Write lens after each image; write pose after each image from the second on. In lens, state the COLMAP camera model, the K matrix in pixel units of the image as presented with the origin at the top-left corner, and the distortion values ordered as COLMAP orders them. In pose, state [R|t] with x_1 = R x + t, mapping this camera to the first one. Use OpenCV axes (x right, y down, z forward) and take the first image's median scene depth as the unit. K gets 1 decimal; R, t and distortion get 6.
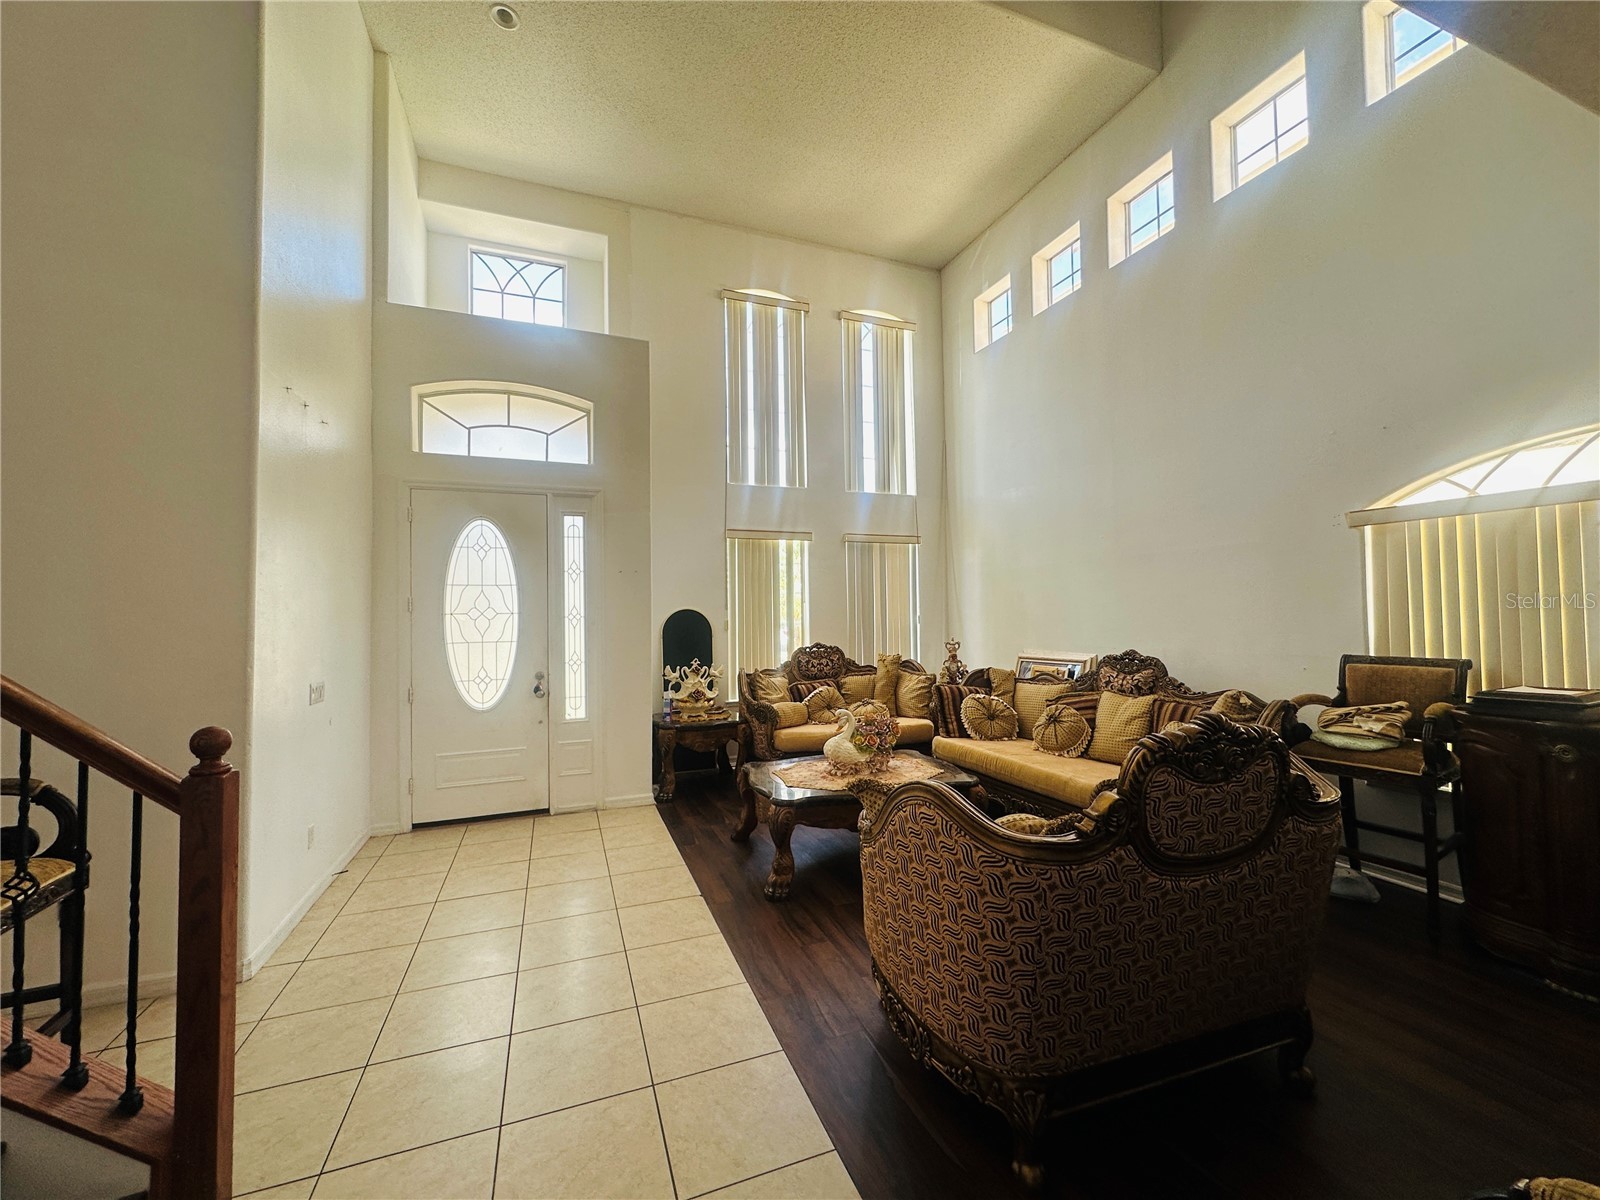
lens RADIAL K [[649.0, 0, 804.2], [0, 649.0, 602.0], [0, 0, 1]] dist [0.003408, 0.000430]
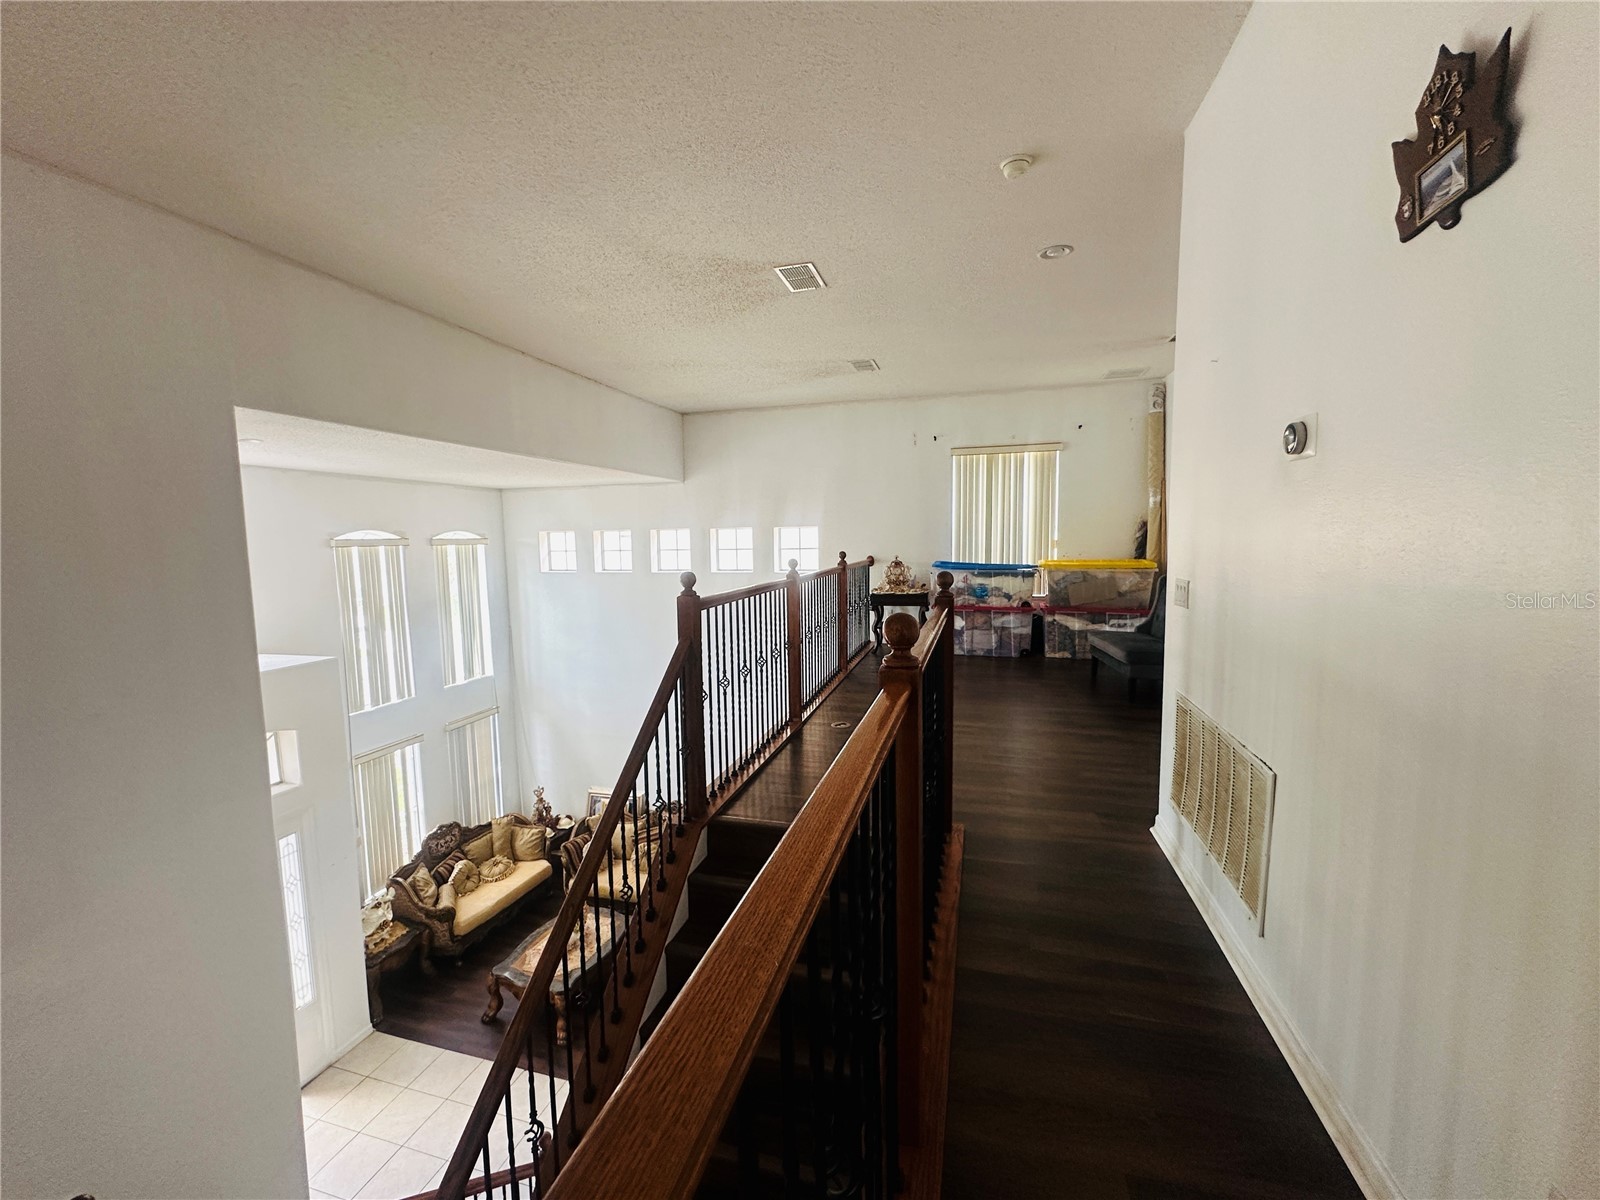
lens RADIAL K [[649.0, 0, 800.0], [0, 649.0, 609.0], [0, 0, 1]] dist [0.003408, 0.000430]
pose [[0.603293, -0.086660, 0.792798, -0.518383], [-0.015437, 0.992624, 0.120249, -0.512438], [-0.797370, -0.084784, 0.597505, -0.253850]]
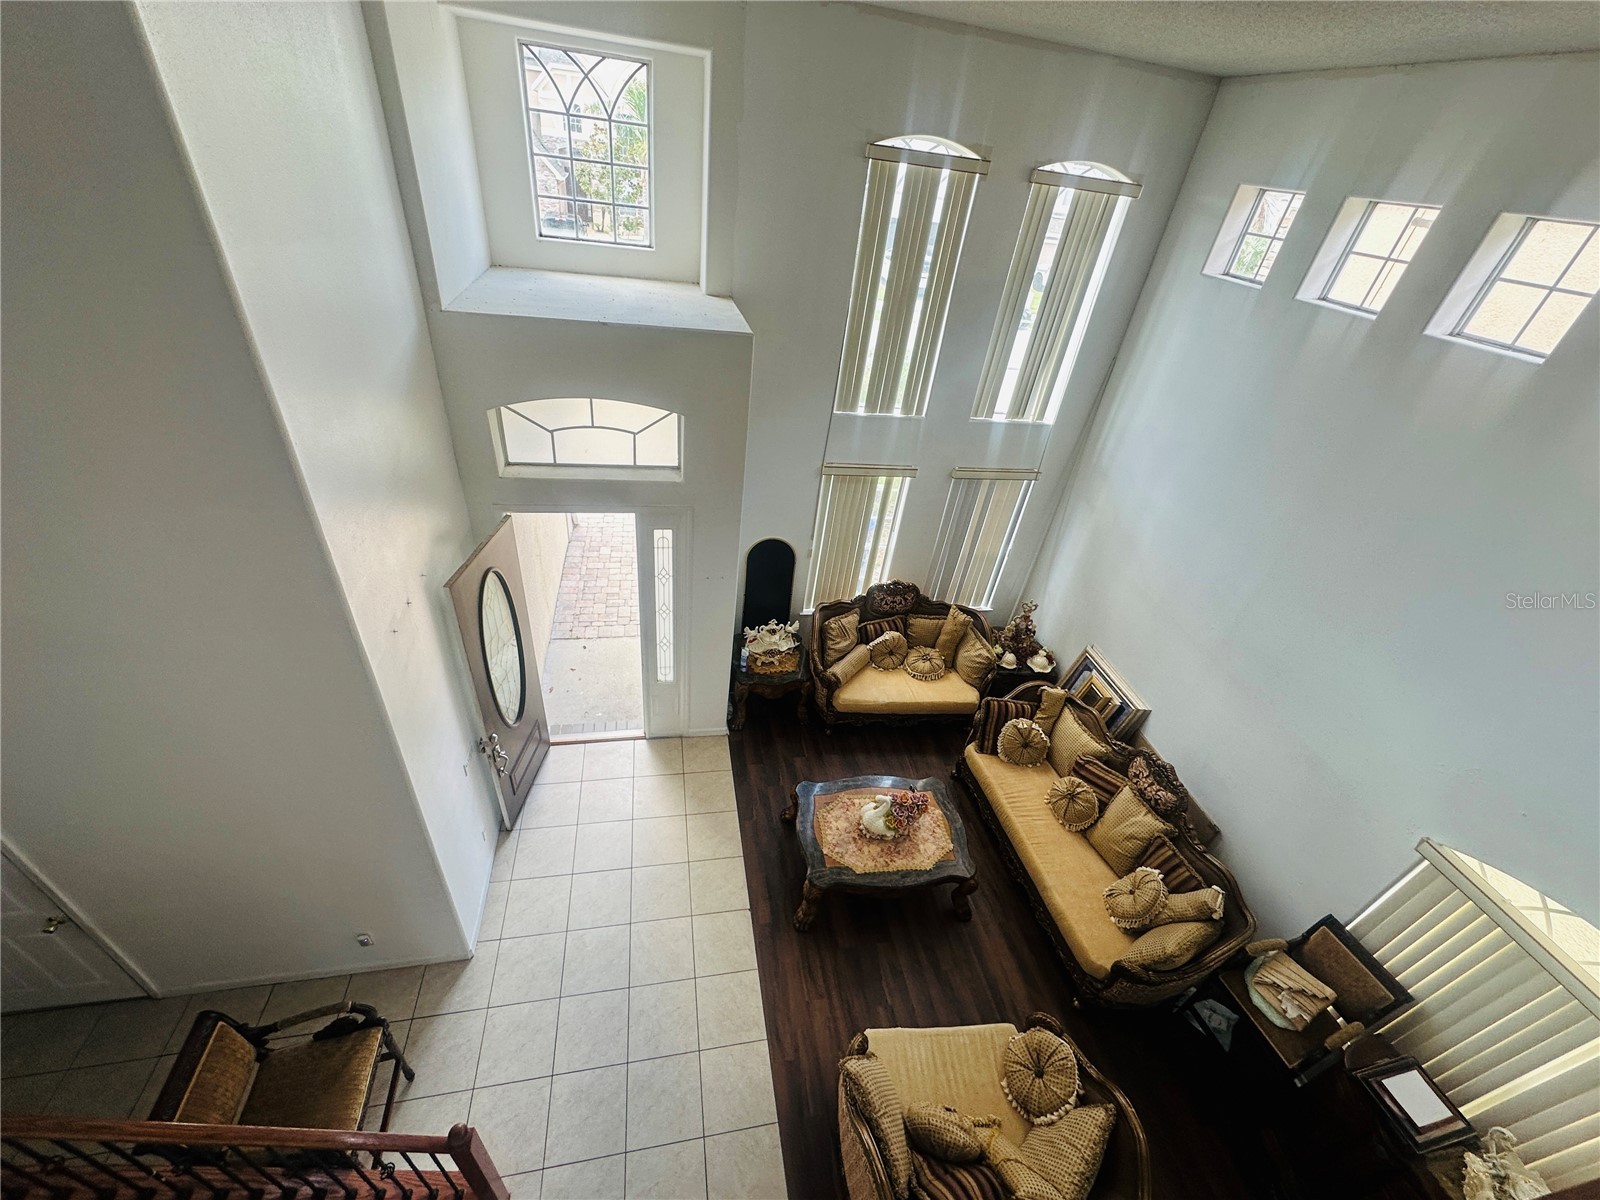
lens RADIAL K [[649.0, 0, 803.4], [0, 649.0, 604.6], [0, 0, 1]] dist [0.003408, 0.000430]
pose [[0.976515, 0.205359, -0.065161, -0.047662], [-0.125535, 0.788134, 0.602567, -0.507045], [0.175097, -0.580236, 0.795404, 0.150181]]
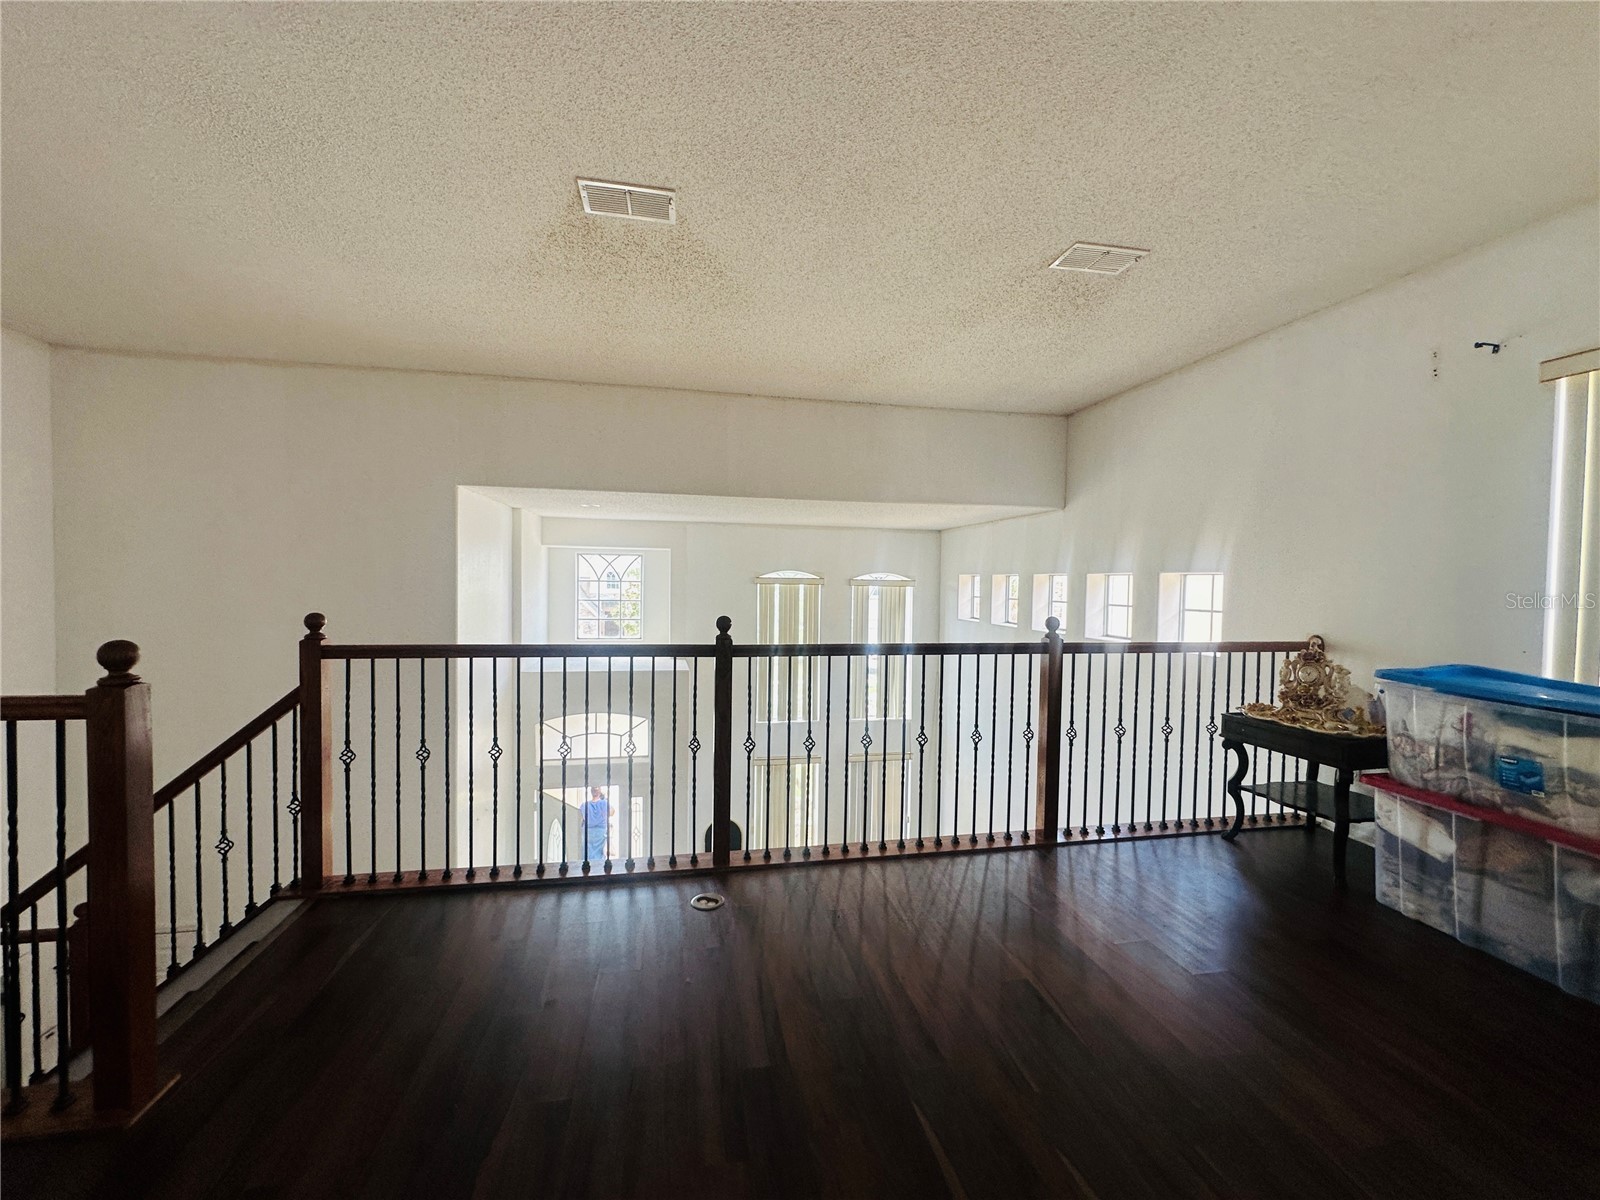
lens RADIAL K [[649.0, 0, 798.0], [0, 649.0, 600.2], [0, 0, 1]] dist [0.003408, 0.000430]
pose [[0.982958, 0.035088, -0.180452, 0.195118], [-0.024113, 0.997744, 0.062660, -0.523320], [0.182243, -0.057241, 0.981586, -0.266708]]
